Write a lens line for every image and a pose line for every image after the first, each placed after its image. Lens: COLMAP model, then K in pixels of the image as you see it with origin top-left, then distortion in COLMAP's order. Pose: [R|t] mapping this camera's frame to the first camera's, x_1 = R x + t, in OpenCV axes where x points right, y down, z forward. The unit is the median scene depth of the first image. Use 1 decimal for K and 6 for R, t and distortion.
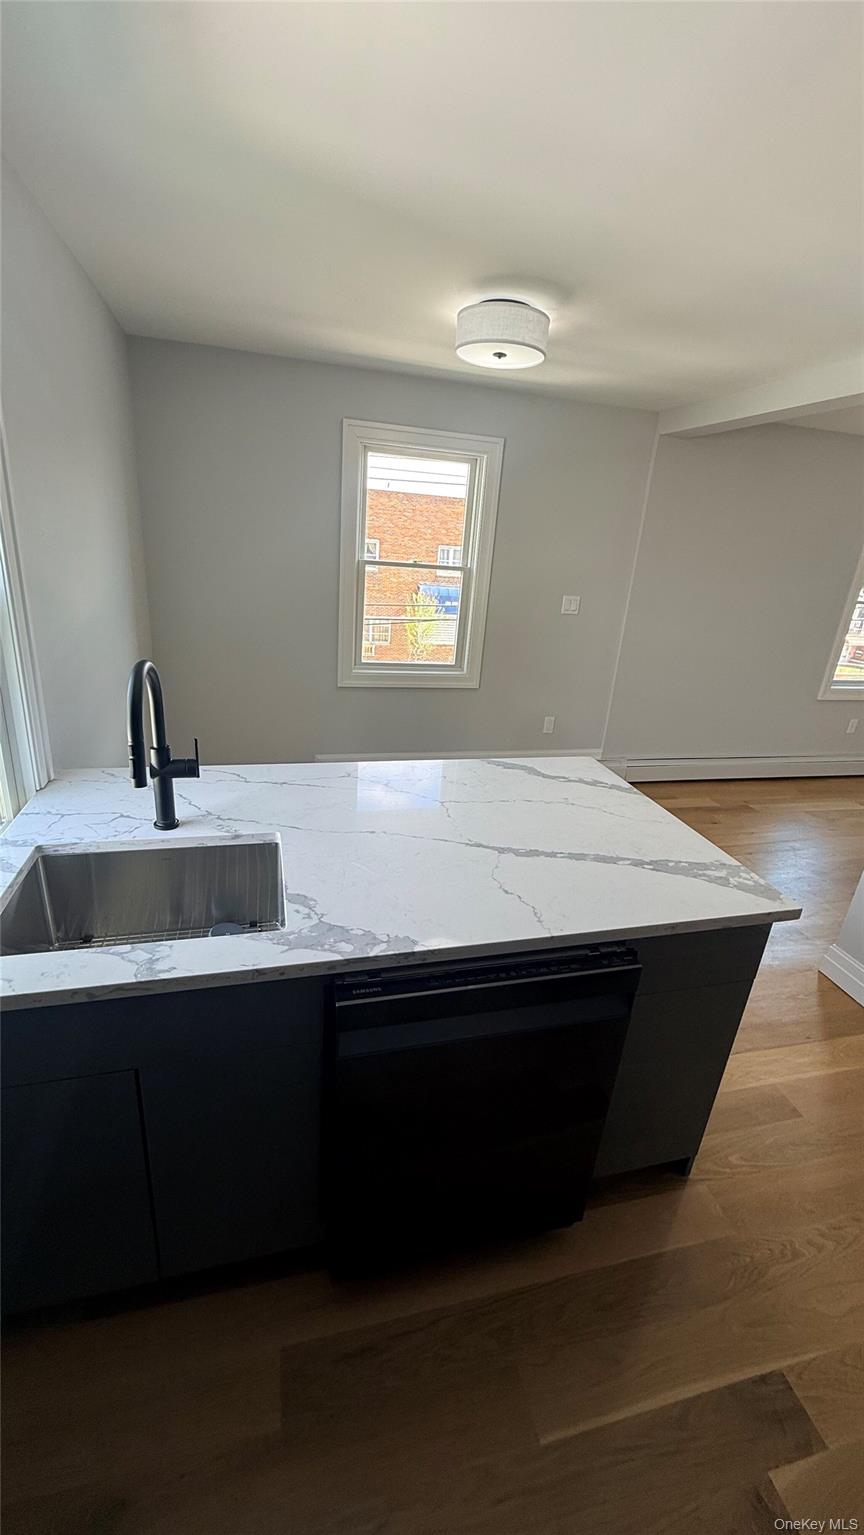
lens RADIAL K [[578.0, 0, 428.8], [0, 578.0, 754.1], [0, 0, 1]] dist [-0.000822, -0.000081]
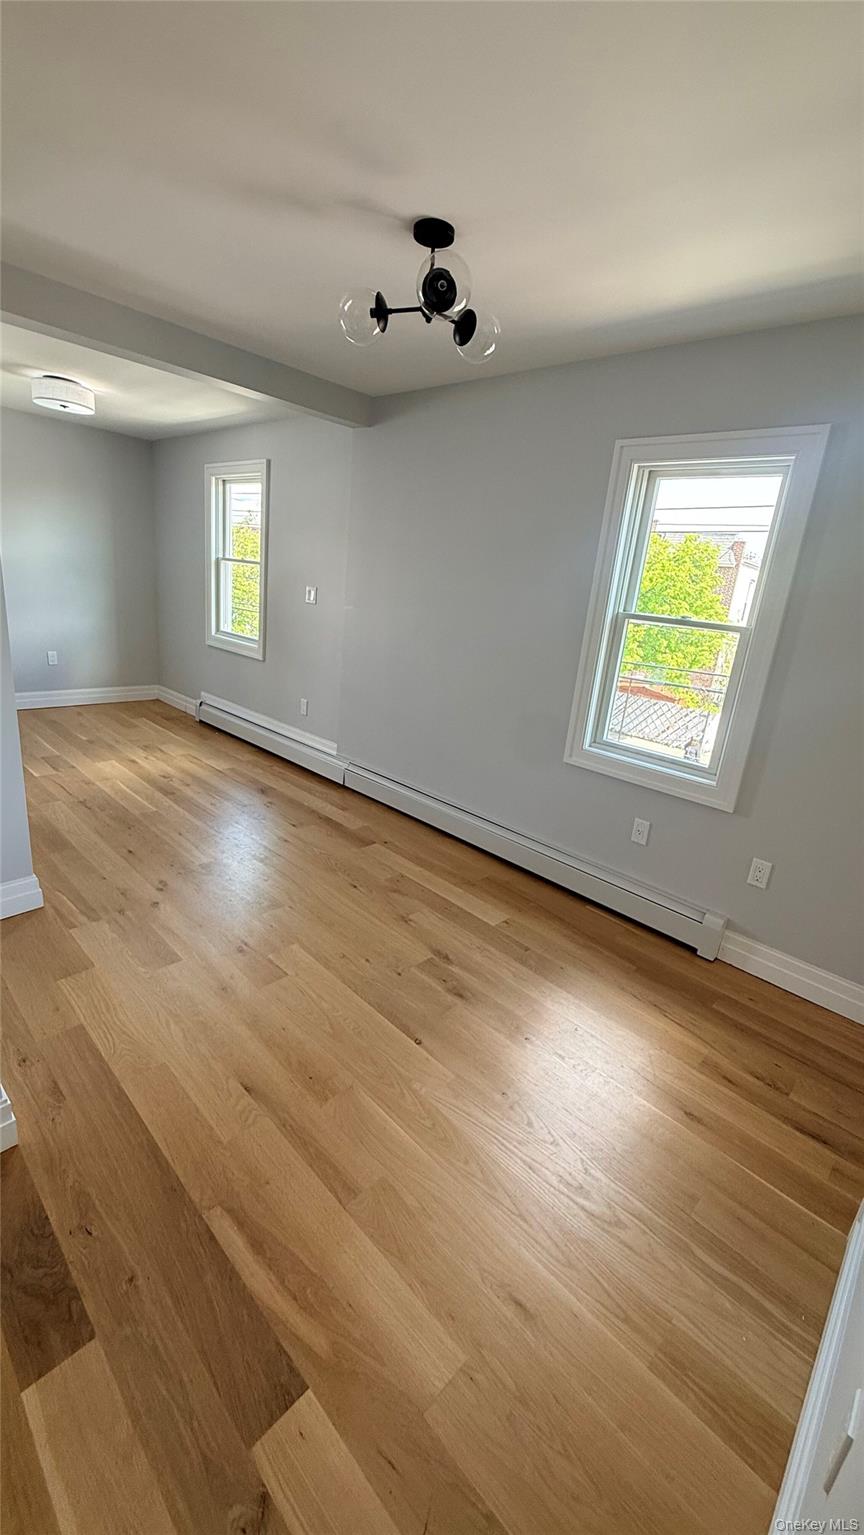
lens RADIAL K [[608.4, 0, 429.8], [0, 608.4, 763.2], [0, 0, 1]] dist [-0.003337, -0.000002]
pose [[0.543311, 0.234981, -0.805976, 1.251086], [-0.326756, 0.943518, 0.054814, -0.088796], [0.773332, 0.233577, 0.589406, 0.527420]]
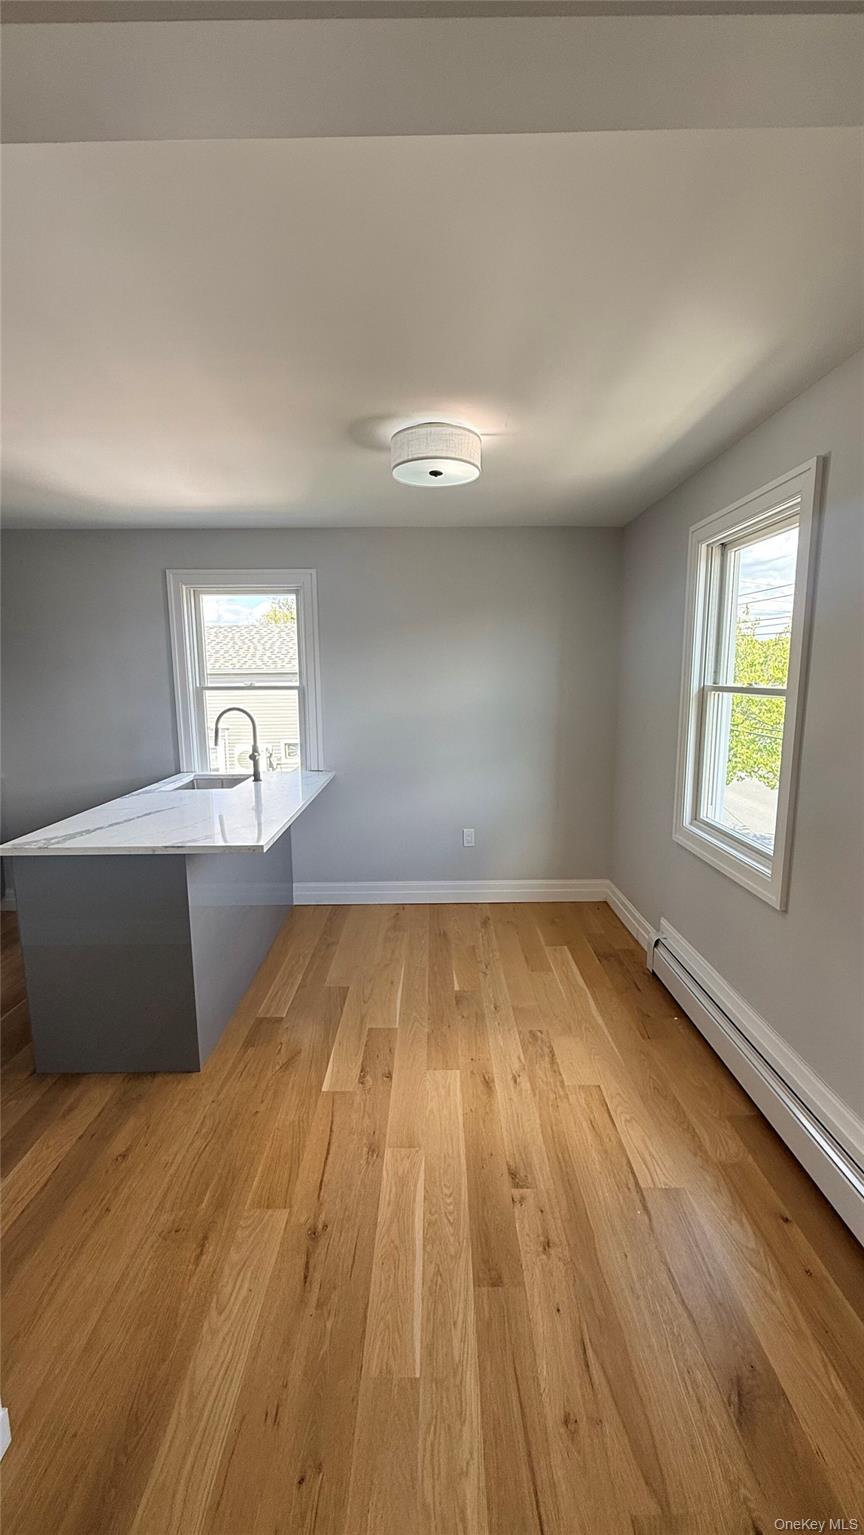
lens RADIAL K [[608.4, 0, 429.8], [0, 608.4, 763.2], [0, 0, 1]] dist [-0.003337, -0.000002]
pose [[-0.235156, 0.078697, -0.968766, 0.631134], [-0.317905, 0.935667, 0.153176, -0.205560], [0.918498, 0.343996, -0.195010, 0.711741]]
